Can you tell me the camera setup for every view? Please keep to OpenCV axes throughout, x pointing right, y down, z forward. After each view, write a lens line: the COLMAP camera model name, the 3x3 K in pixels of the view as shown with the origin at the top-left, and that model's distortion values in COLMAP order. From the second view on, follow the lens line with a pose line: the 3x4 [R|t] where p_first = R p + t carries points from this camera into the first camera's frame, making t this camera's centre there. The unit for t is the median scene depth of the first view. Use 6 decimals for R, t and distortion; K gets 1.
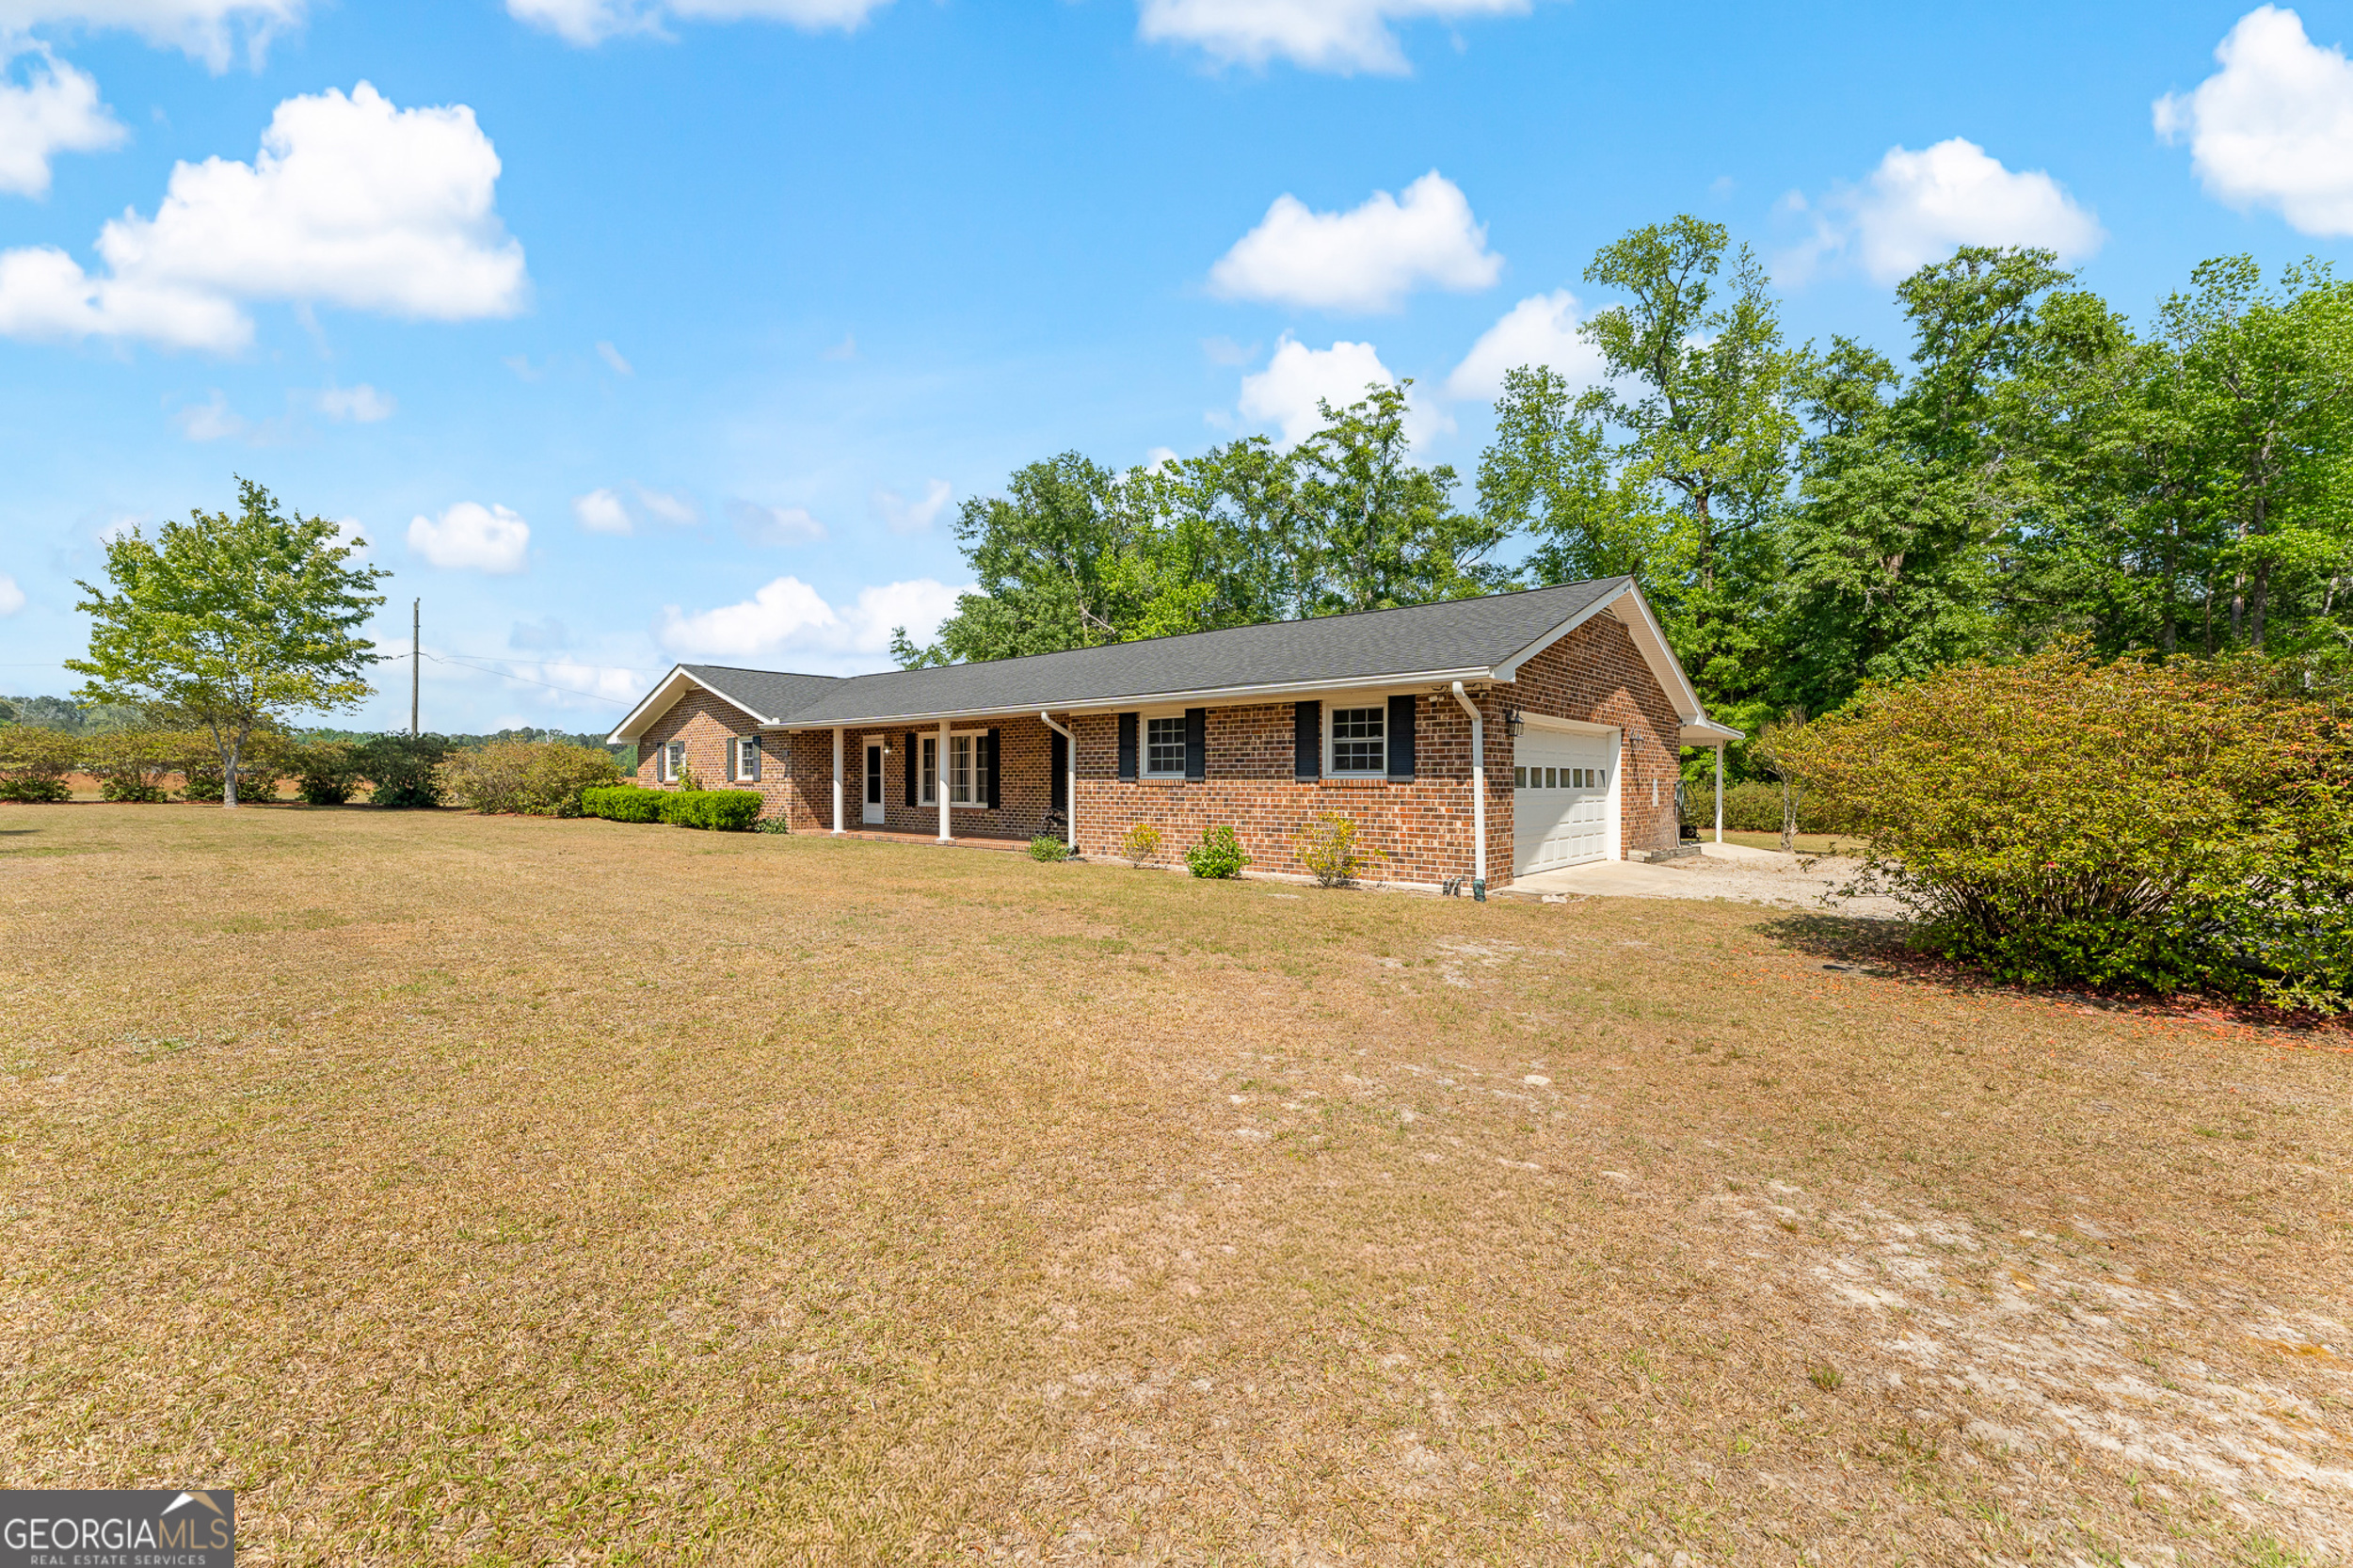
lens RADIAL K [[953.7, 0, 1172.7], [0, 953.7, 782.0], [0, 0, 1]] dist [-0.004220, 0.001849]
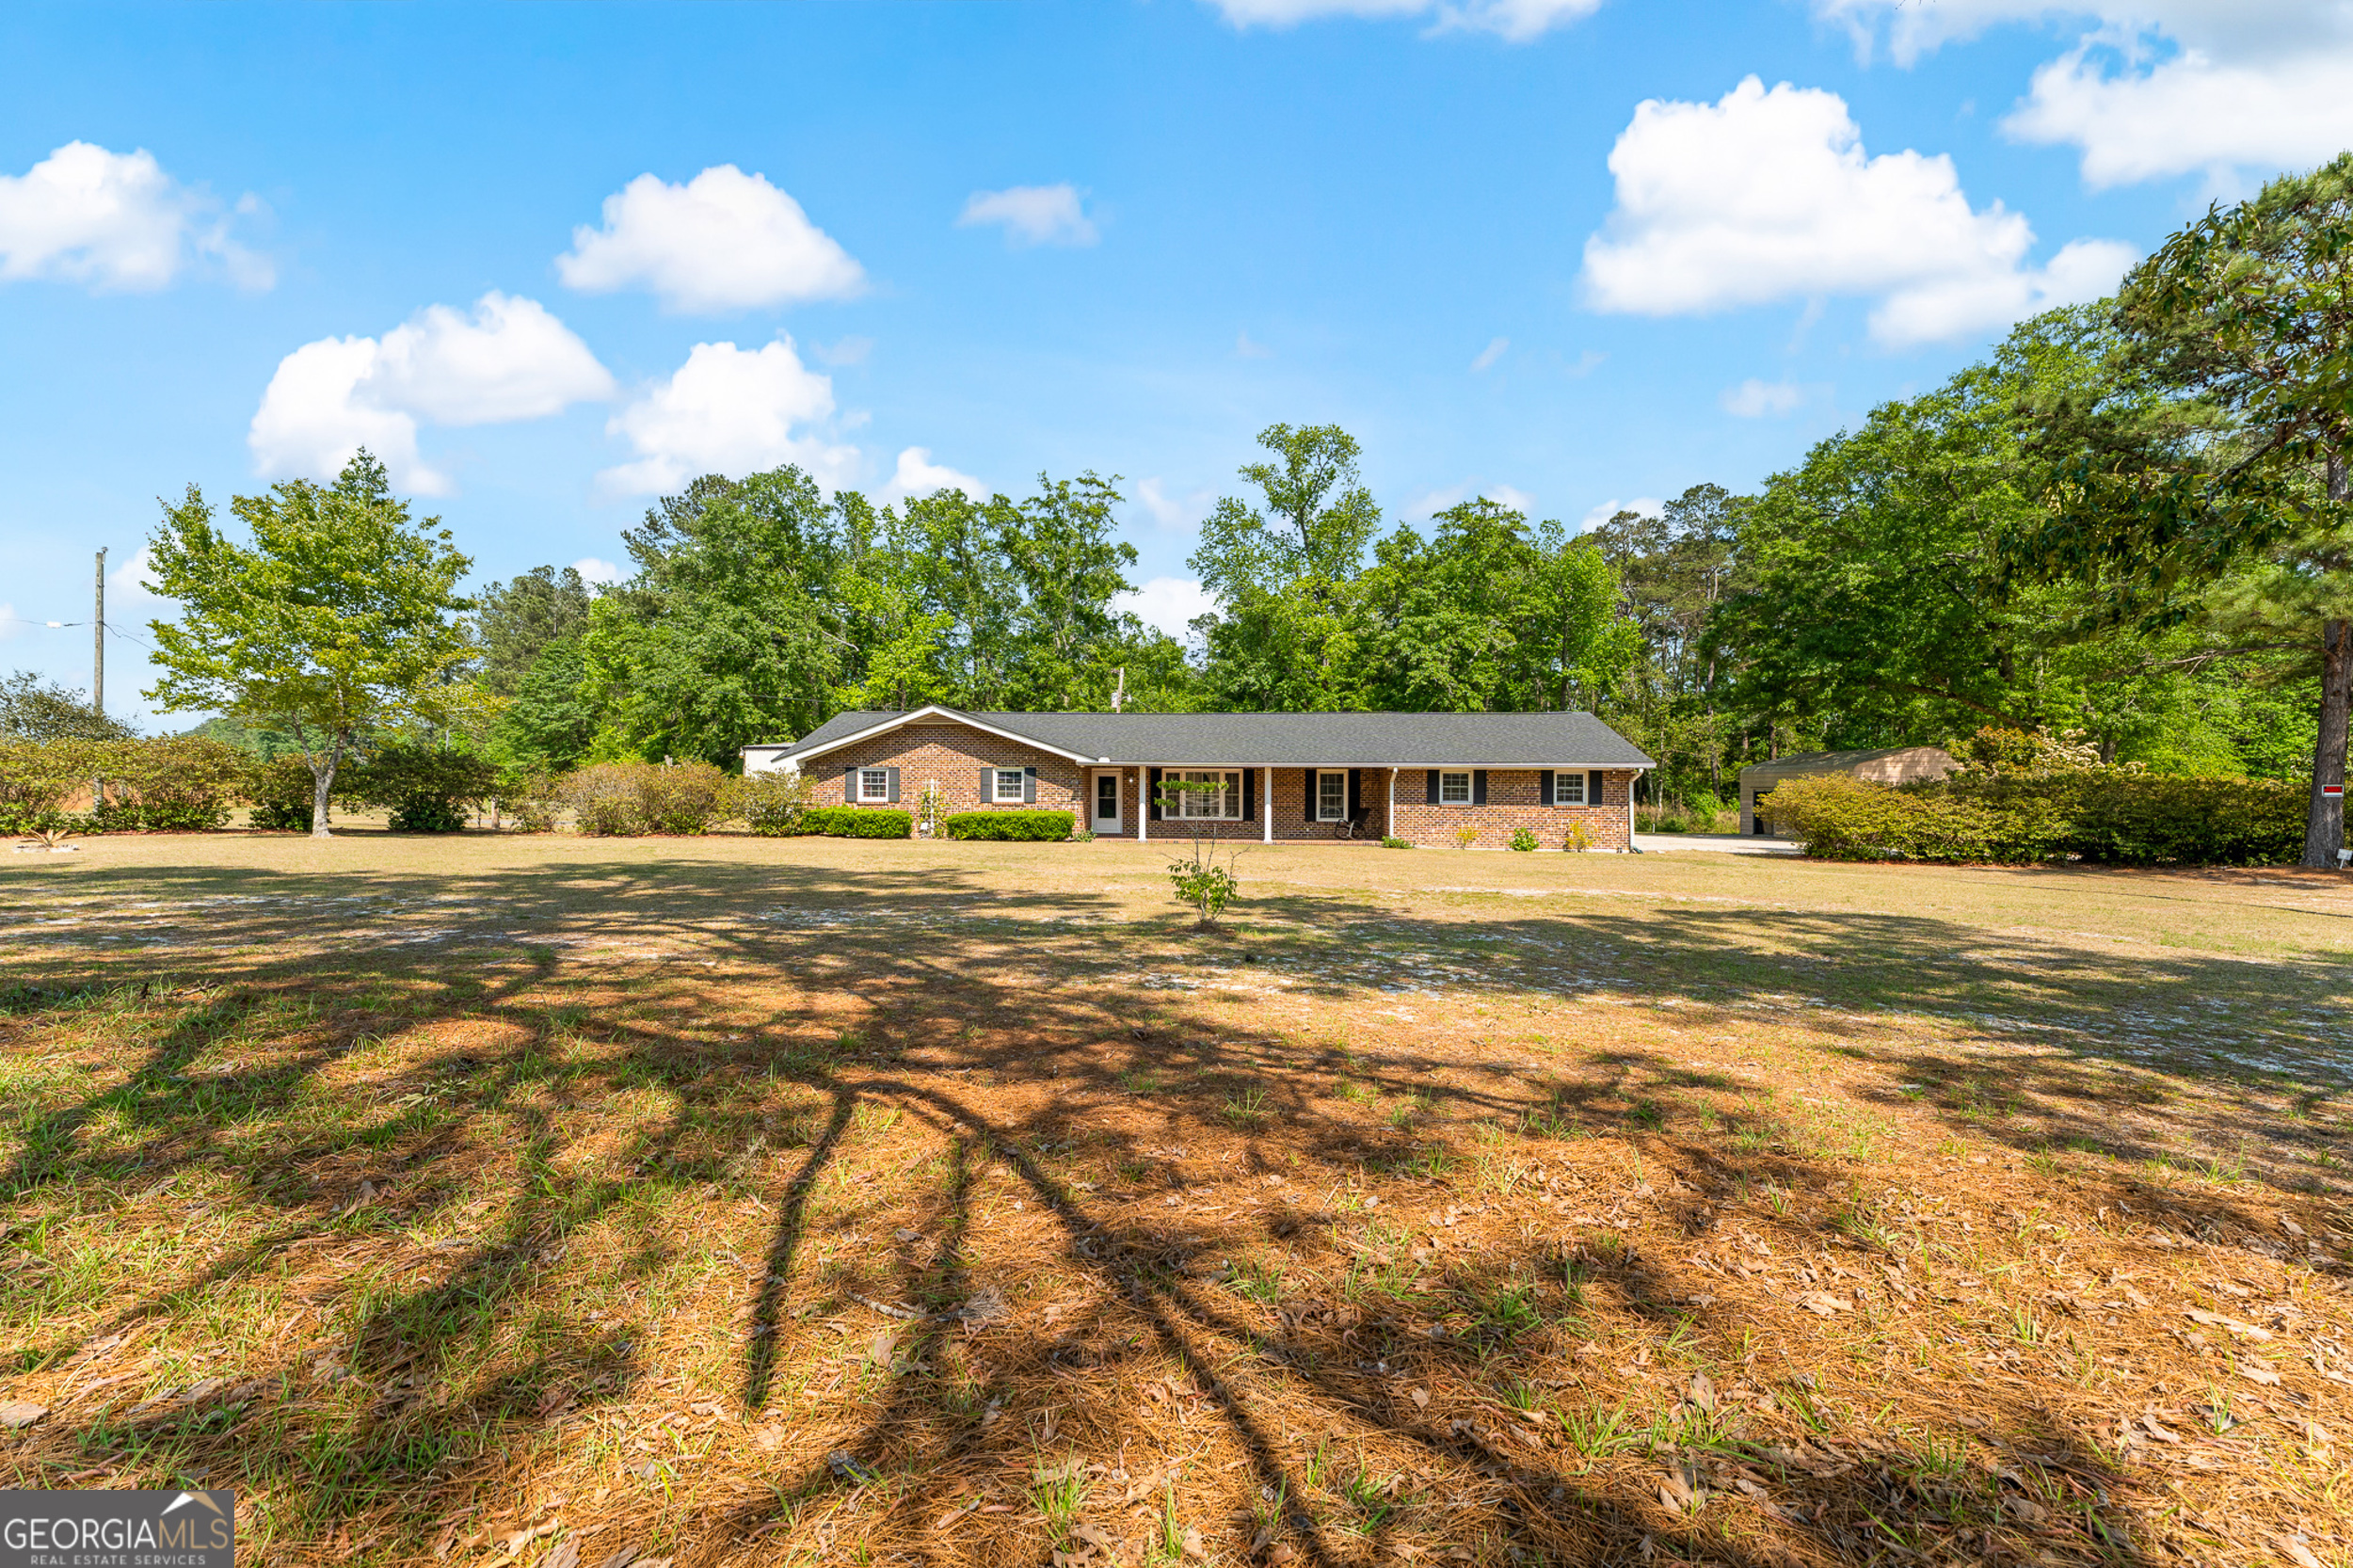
lens RADIAL K [[953.7, 0, 1168.4], [0, 953.7, 769.9], [0, 0, 1]] dist [-0.004220, 0.001849]
pose [[0.807217, 0.012123, 0.590131, -0.920038], [-0.004317, 0.999884, -0.014637, -0.024020], [-0.590239, 0.009268, 0.807175, -0.130540]]
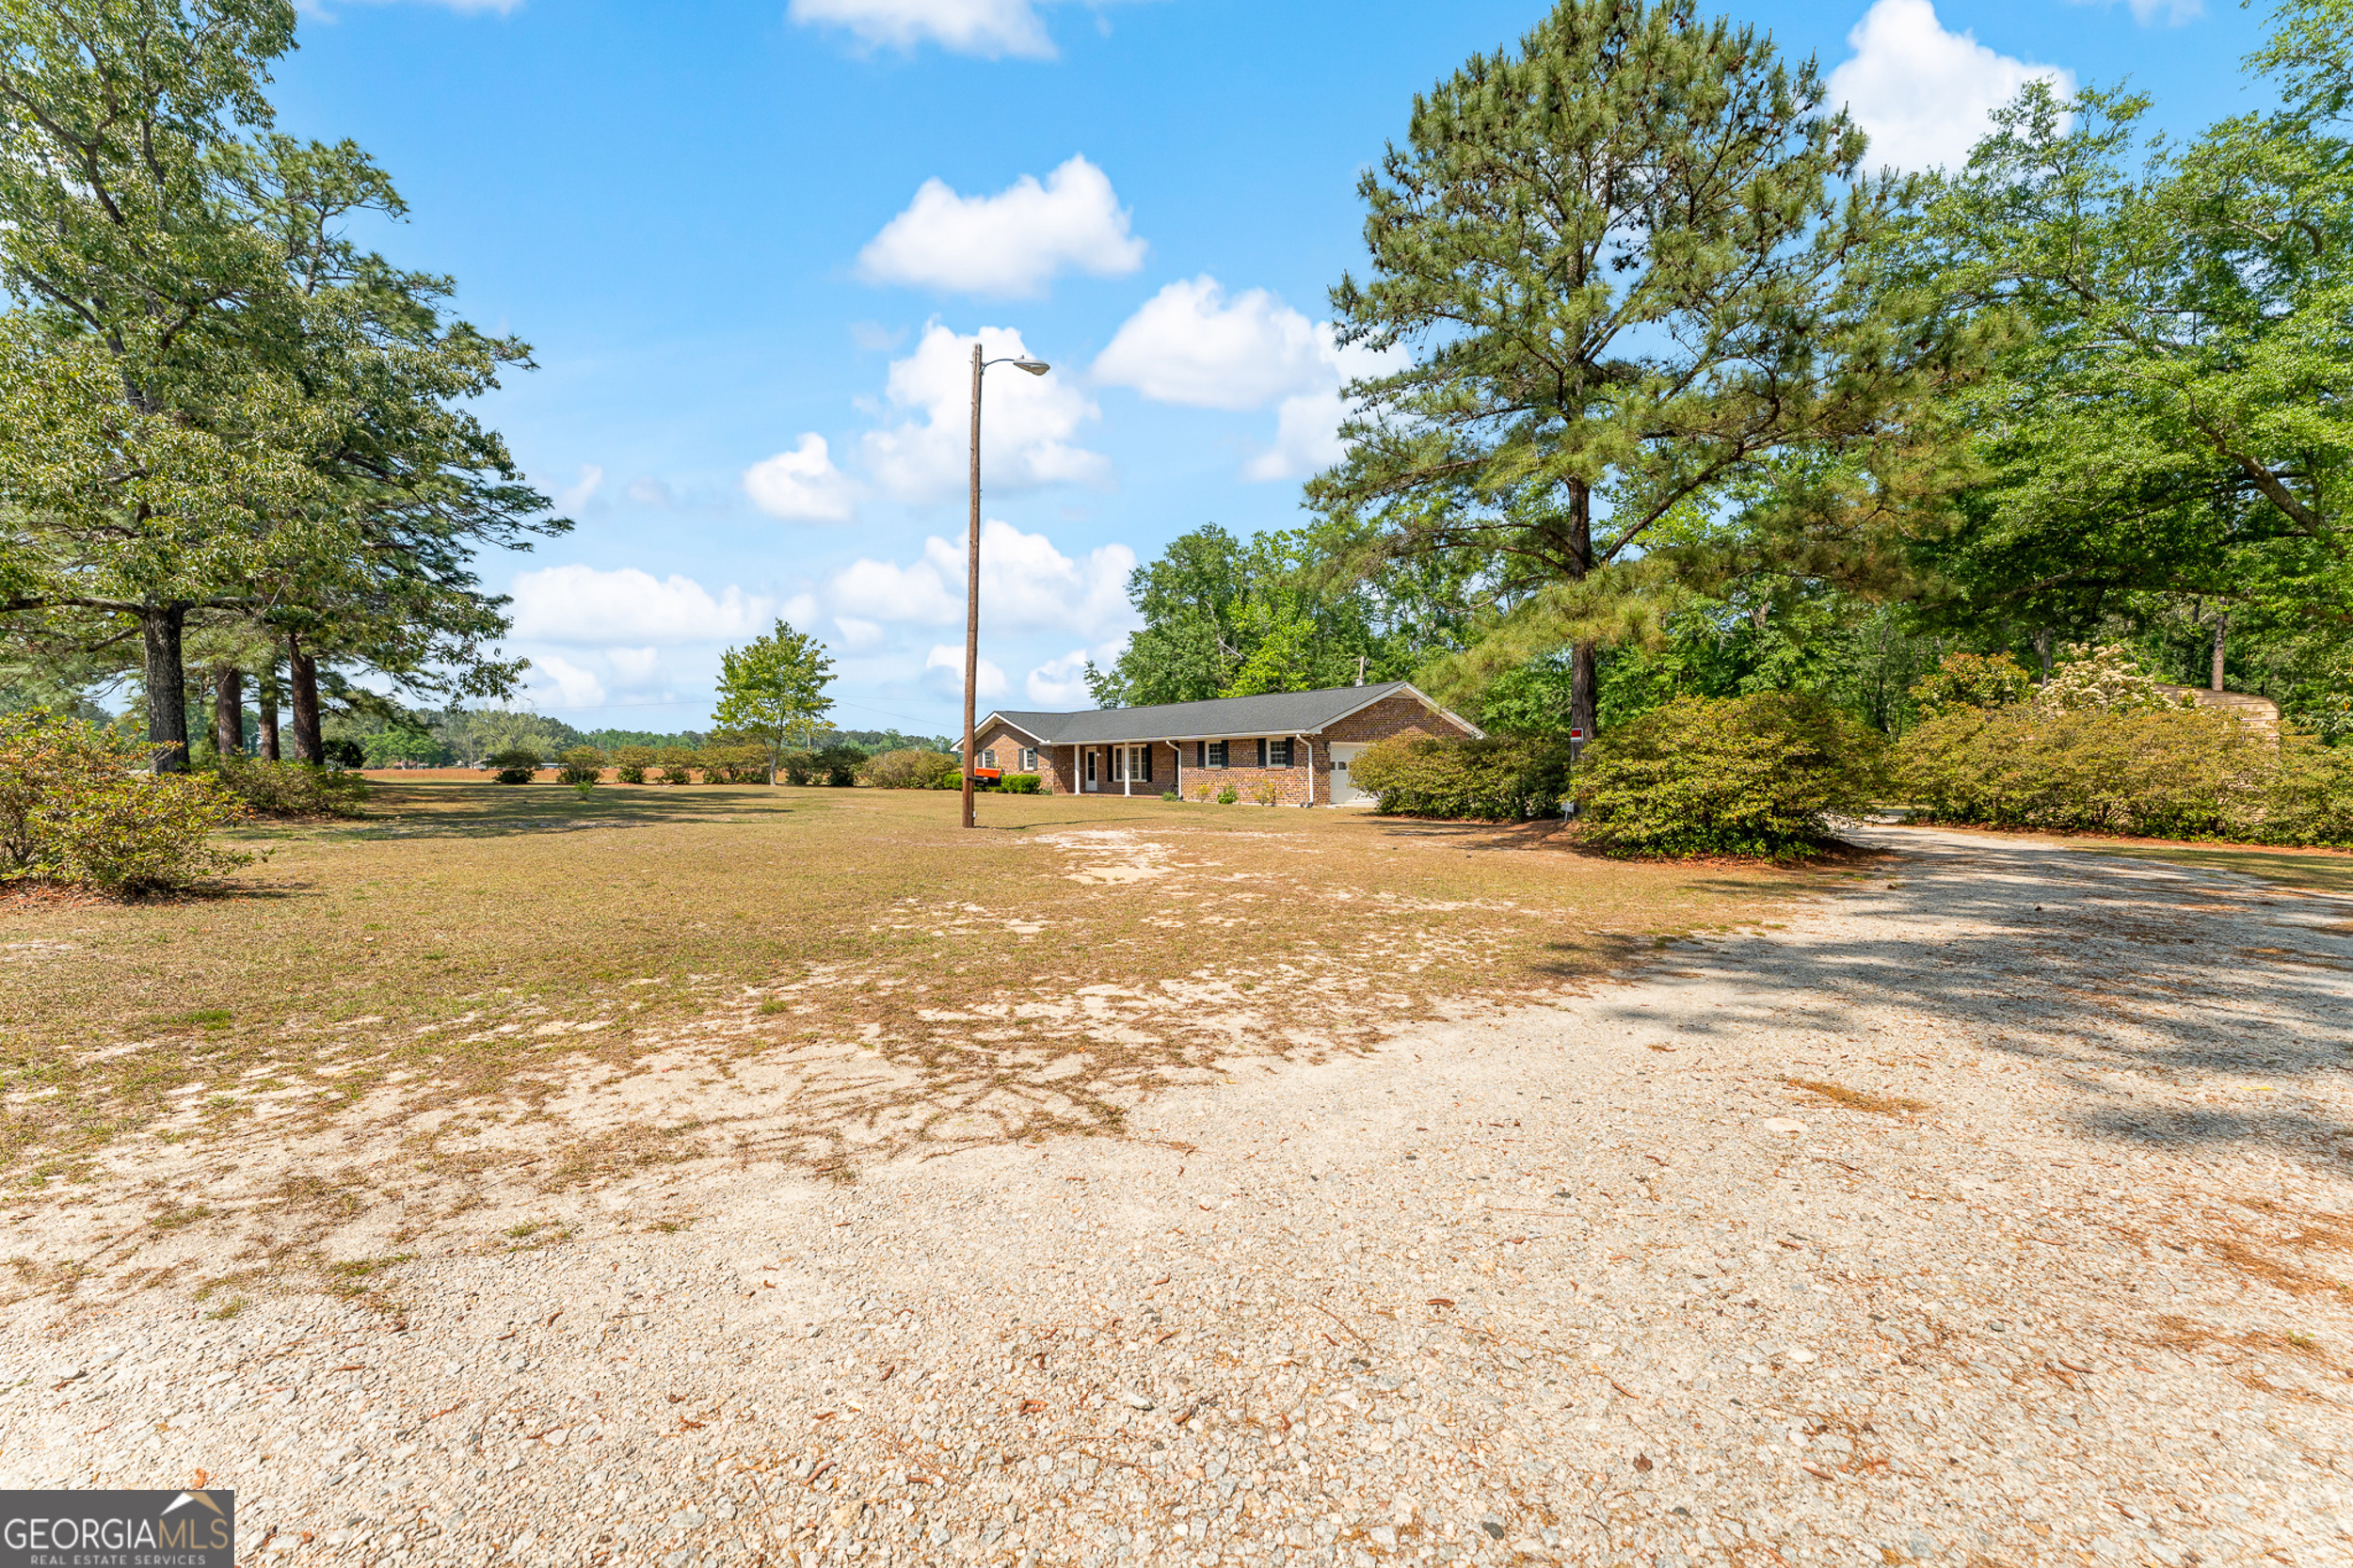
lens RADIAL K [[953.7, 0, 1176.5], [0, 953.7, 773.3], [0, 0, 1]] dist [-0.004220, 0.001849]
pose [[0.985228, -0.009145, -0.171005, 0.179045], [0.010302, 0.999930, 0.005882, -0.002212], [0.170939, -0.007556, 0.985253, -0.826716]]
